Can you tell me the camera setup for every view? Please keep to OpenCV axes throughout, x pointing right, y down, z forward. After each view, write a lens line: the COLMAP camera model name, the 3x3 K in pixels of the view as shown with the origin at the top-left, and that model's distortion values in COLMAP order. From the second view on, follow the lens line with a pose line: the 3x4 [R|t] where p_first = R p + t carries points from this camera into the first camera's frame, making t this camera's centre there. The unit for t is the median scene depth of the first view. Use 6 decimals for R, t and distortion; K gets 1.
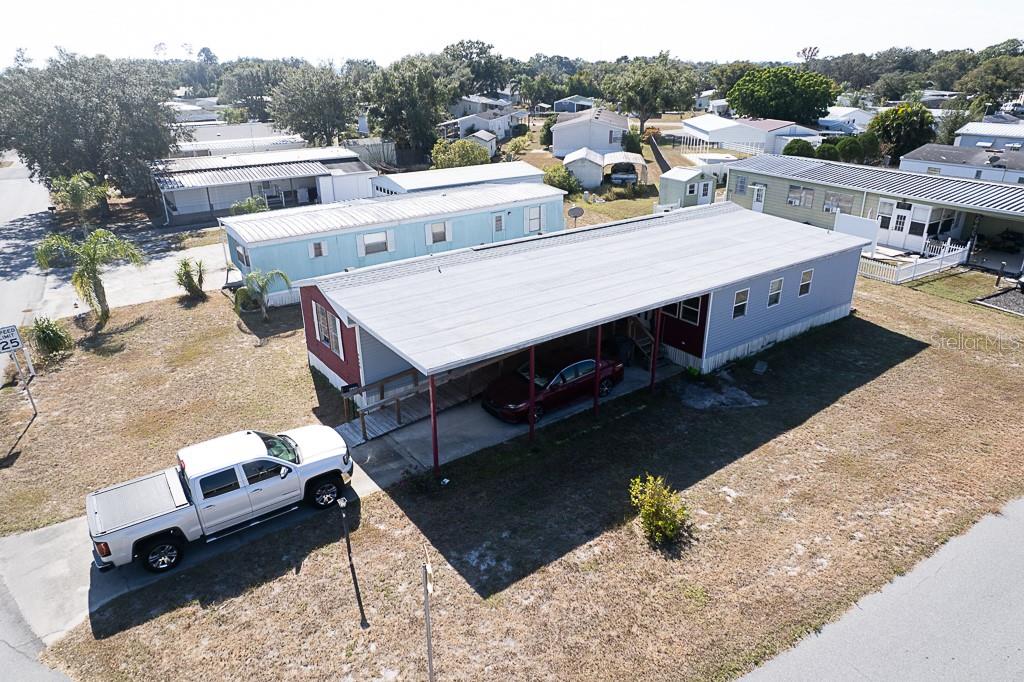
lens RADIAL K [[655.4, 0, 512.0], [0, 655.4, 341.0], [0, 0, 1]] dist [-0.091309, 0.082151]
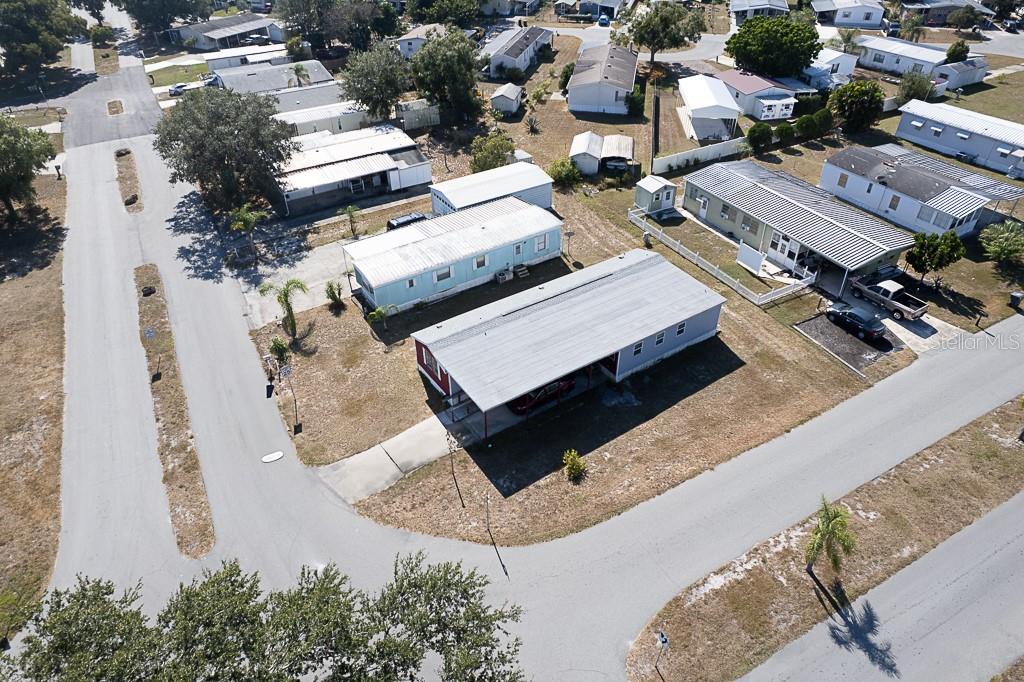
lens RADIAL K [[655.4, 0, 512.0], [0, 655.4, 341.0], [0, 0, 1]] dist [-0.091309, 0.082151]
pose [[0.999068, 0.023099, -0.036454, 0.036994], [-0.013269, 0.968194, 0.249847, -0.483851], [0.041065, -0.249131, 0.967599, -0.781763]]
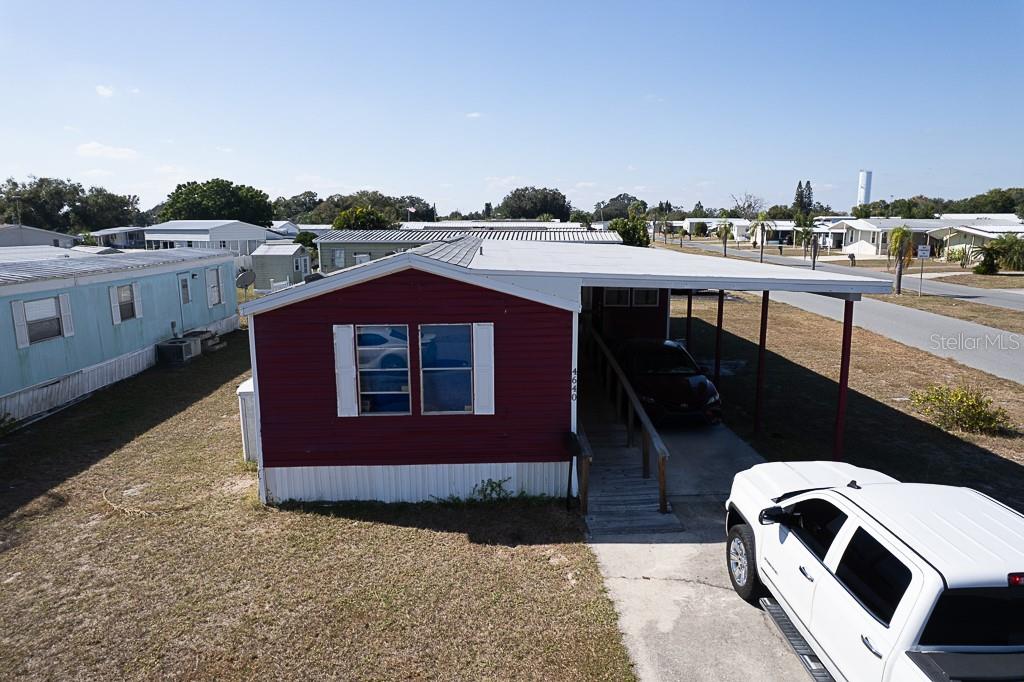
lens RADIAL K [[655.4, 0, 512.0], [0, 655.4, 341.0], [0, 0, 1]] dist [-0.091309, 0.082151]
pose [[0.561278, -0.138137, 0.816018, -0.490322], [0.318266, 0.946180, -0.058740, 0.009633], [-0.763986, 0.292680, 0.575034, 0.537089]]
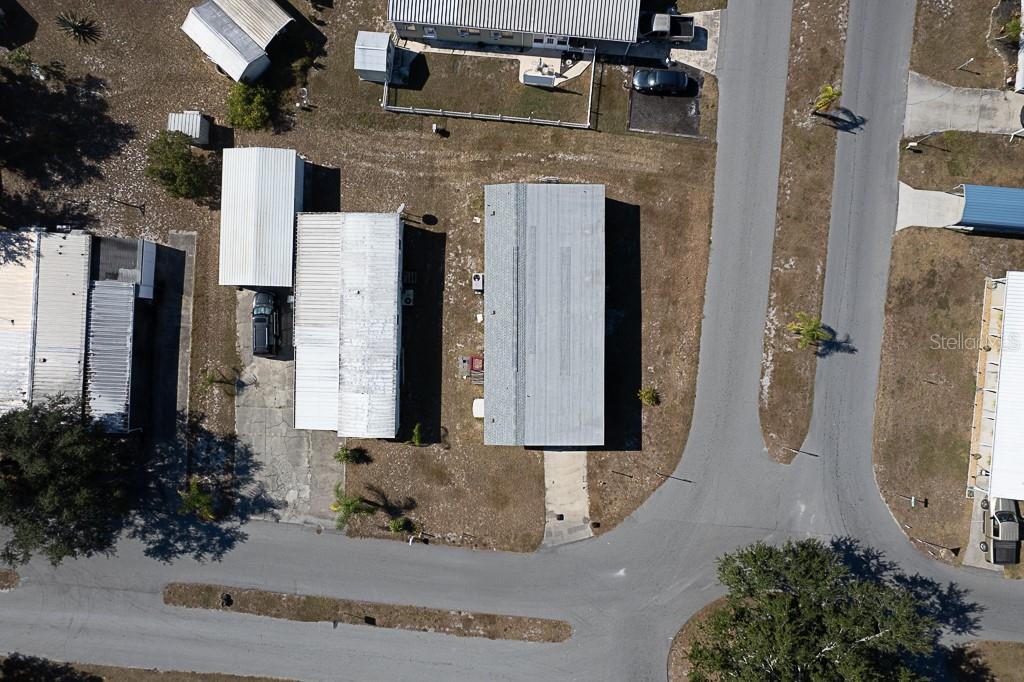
lens RADIAL K [[655.4, 0, 512.0], [0, 655.4, 341.0], [0, 0, 1]] dist [-0.091309, 0.082151]
pose [[0.592787, -0.805342, 0.005203, 0.004159], [0.312882, 0.236246, 0.919941, -1.938222], [-0.742097, -0.543701, 0.392021, 0.176868]]
